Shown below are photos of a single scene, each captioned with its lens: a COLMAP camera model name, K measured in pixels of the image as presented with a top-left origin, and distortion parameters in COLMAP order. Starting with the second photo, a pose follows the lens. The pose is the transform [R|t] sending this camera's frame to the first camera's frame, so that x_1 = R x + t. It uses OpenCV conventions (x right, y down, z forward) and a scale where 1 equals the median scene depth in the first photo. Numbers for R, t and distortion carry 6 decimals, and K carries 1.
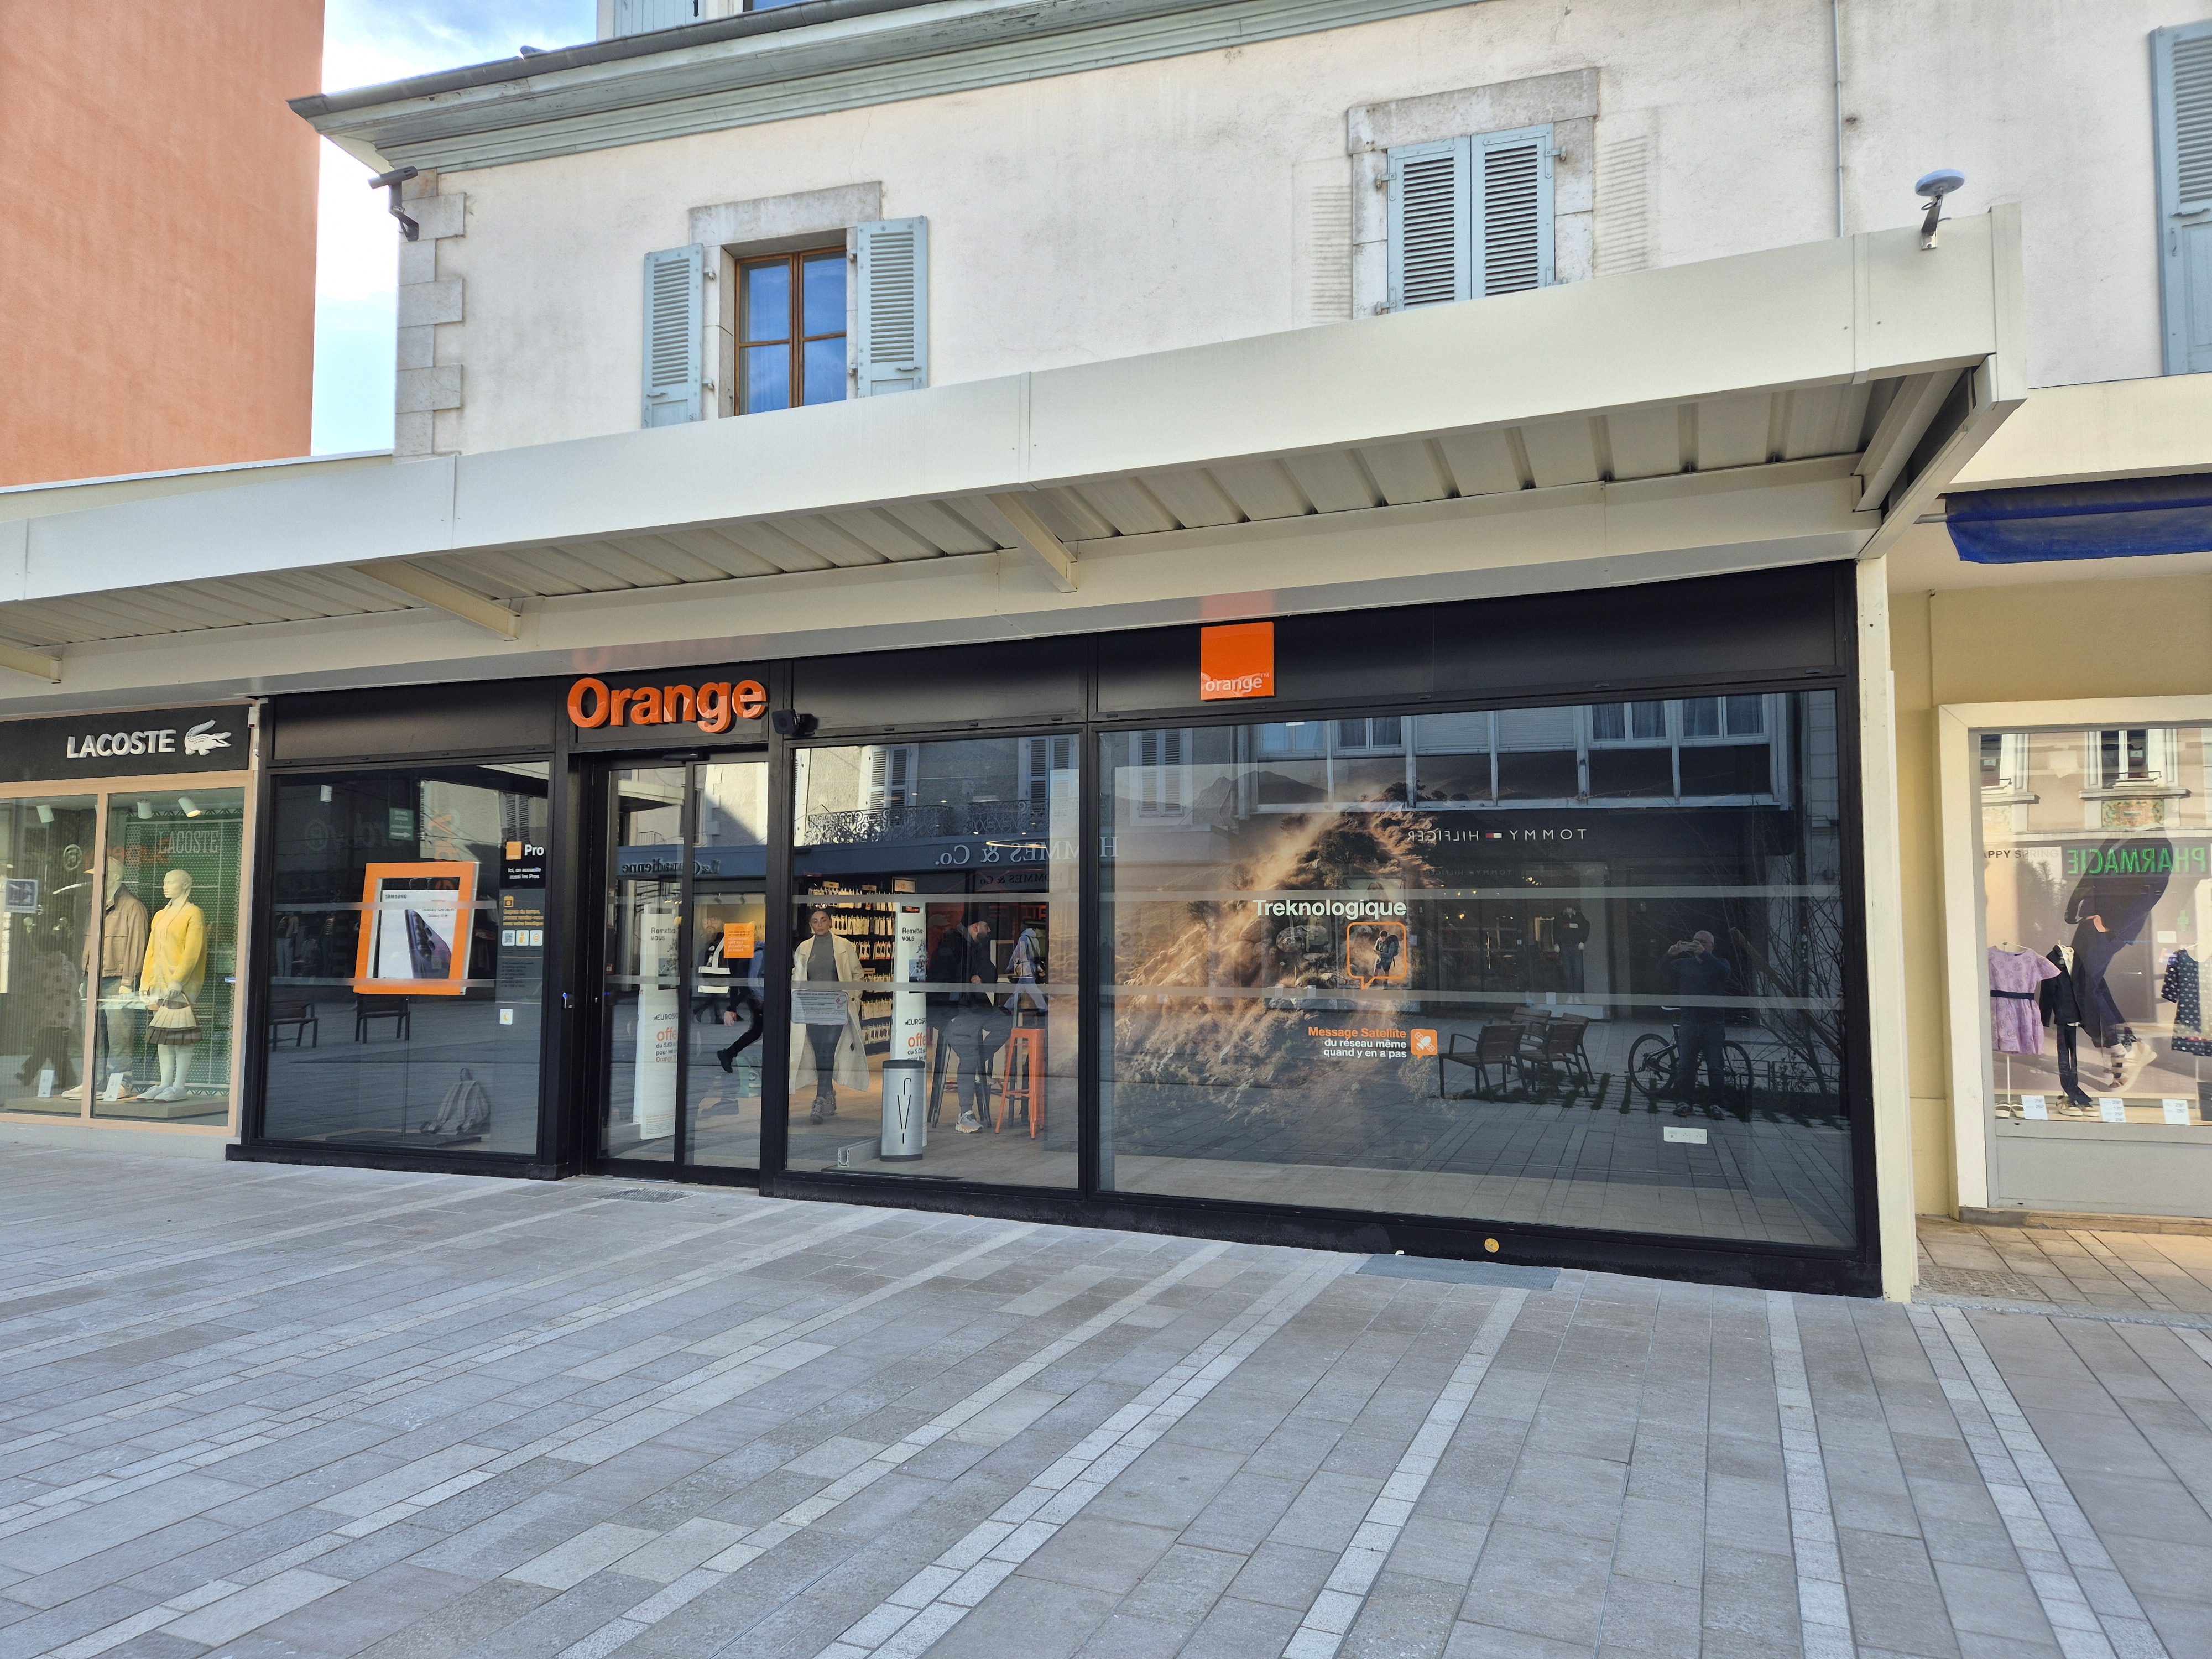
lens RADIAL K [[1465.9, 0, 1109.7], [0, 1465.9, 827.7], [0, 0, 1]] dist [0.066066, 0.000886]
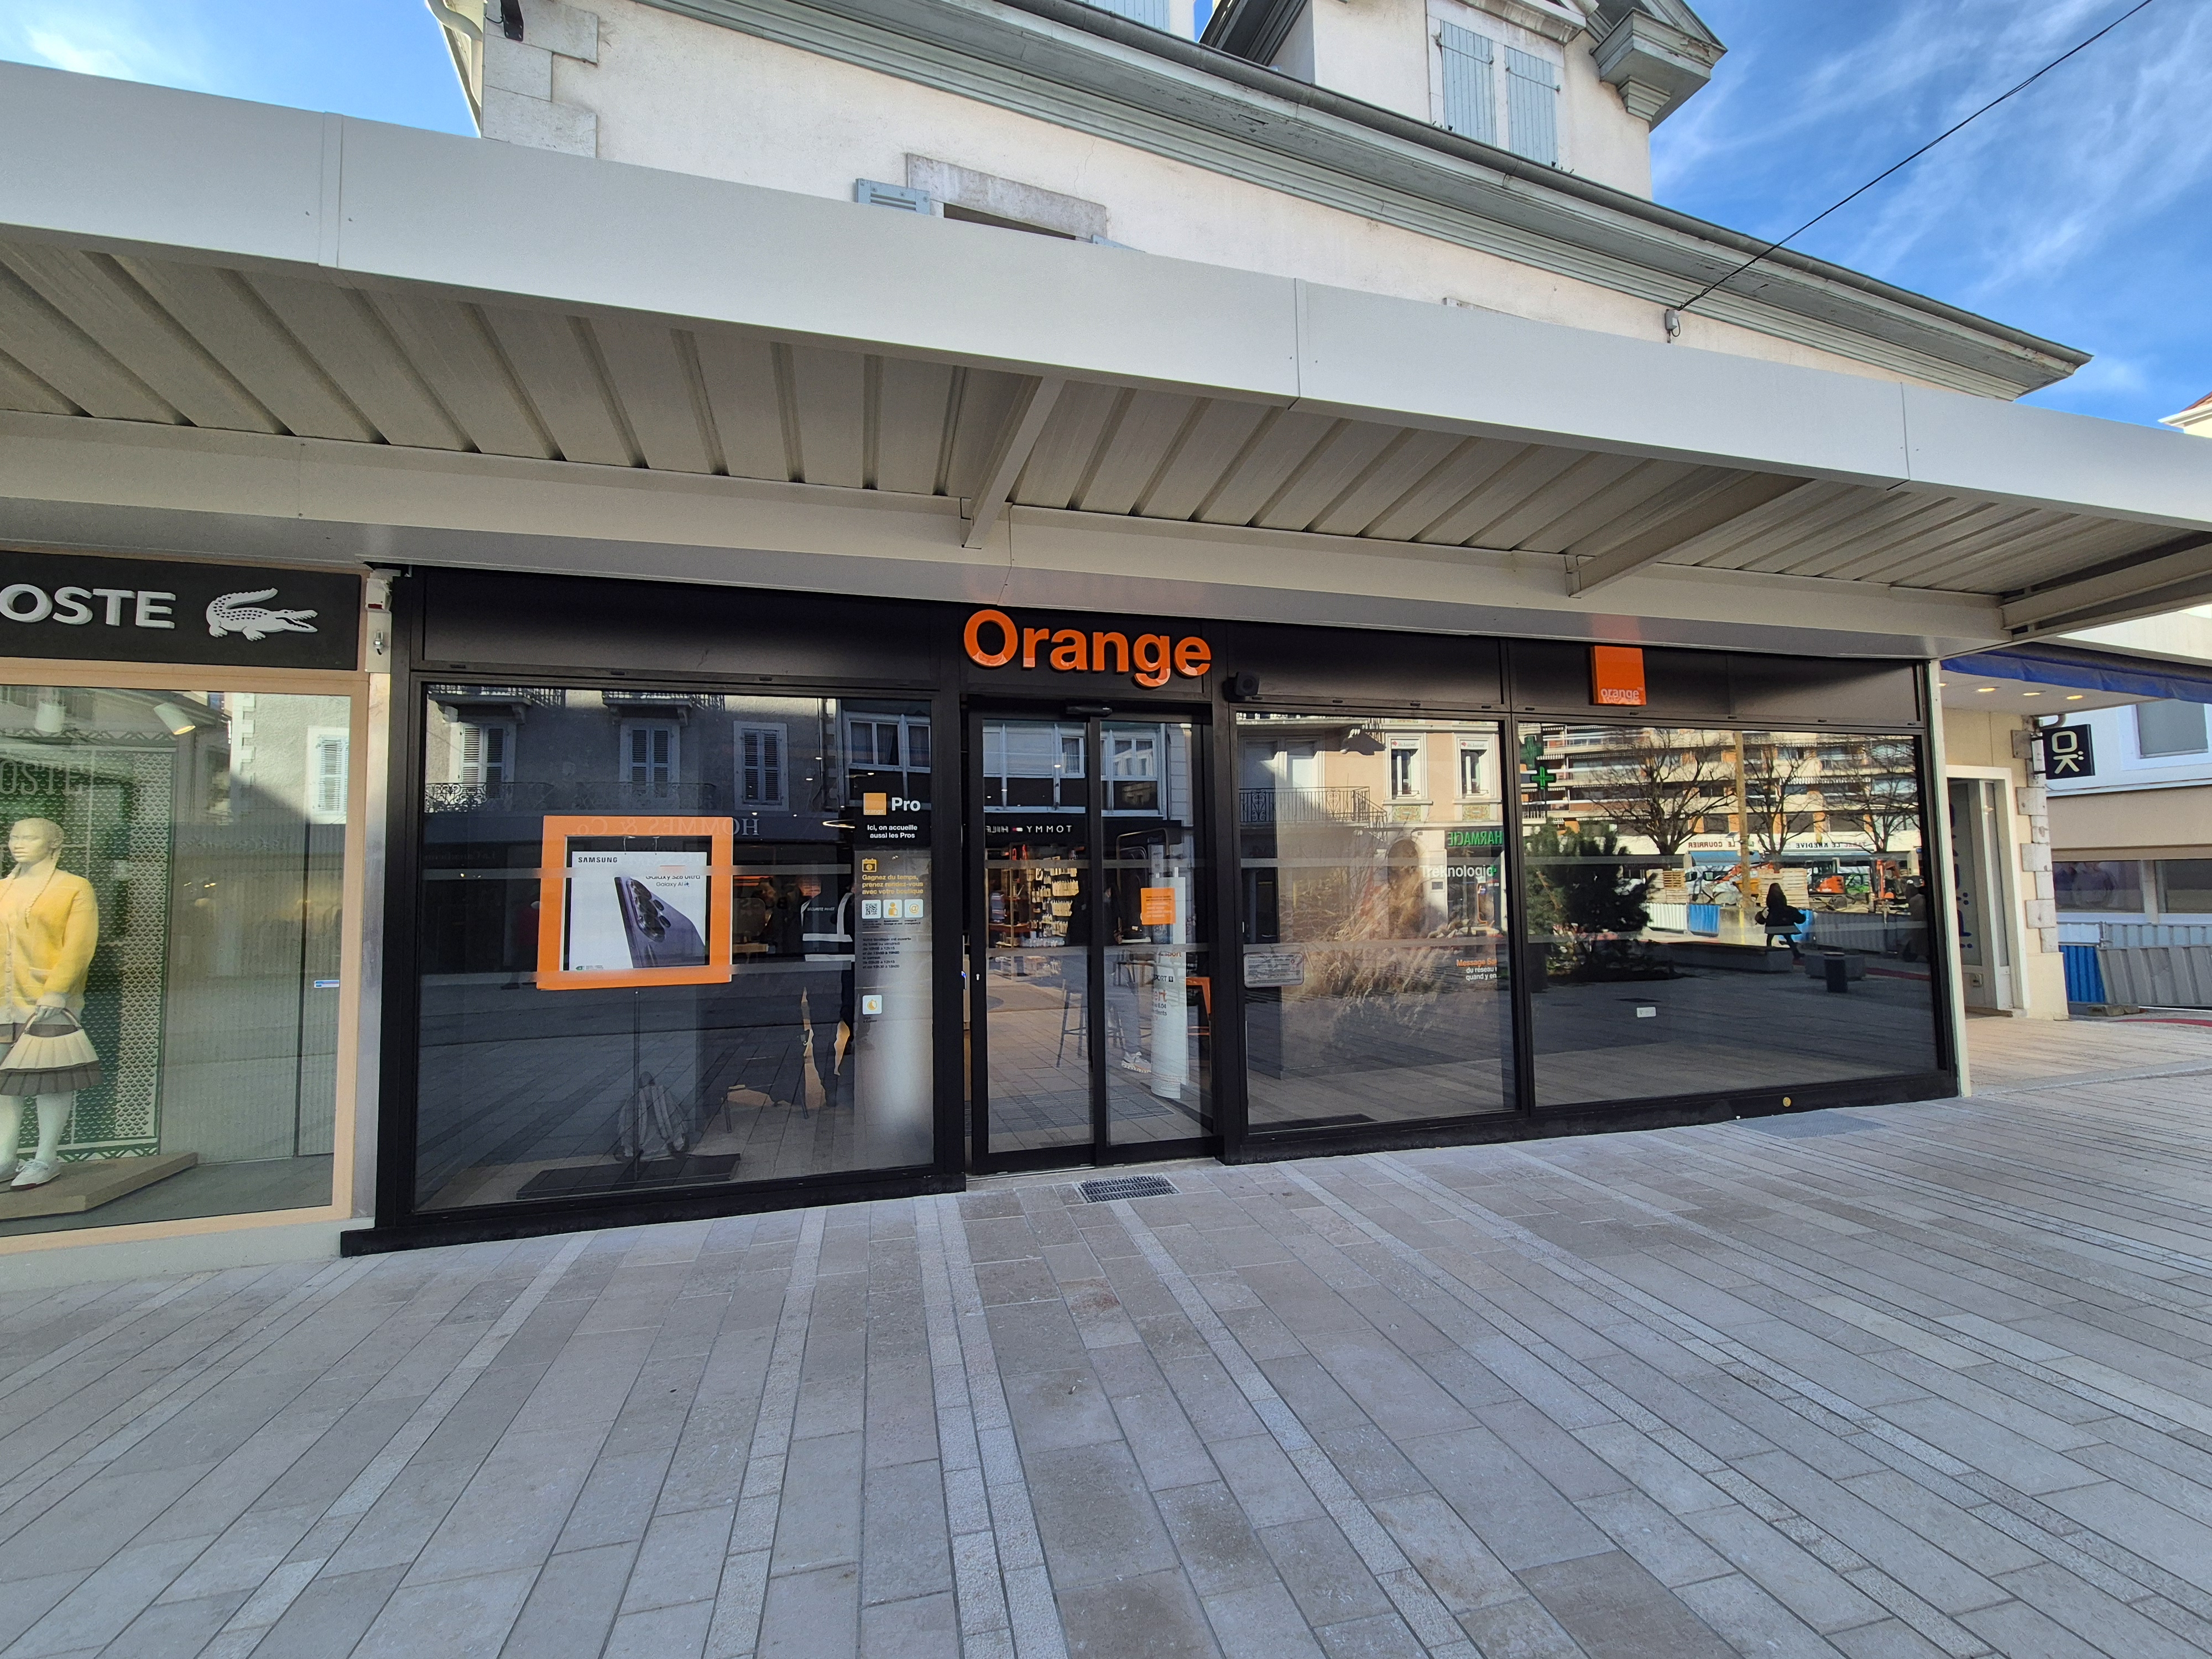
lens RADIAL K [[899.7, 0, 1104.6], [0, 899.7, 832.0], [0, 0, 1]] dist [0.008732, 0.000278]
pose [[0.803036, 0.023232, 0.595478, -0.599573], [-0.023700, 0.999694, -0.007041, 0.031632], [-0.595460, -0.008458, 0.803341, 0.517982]]
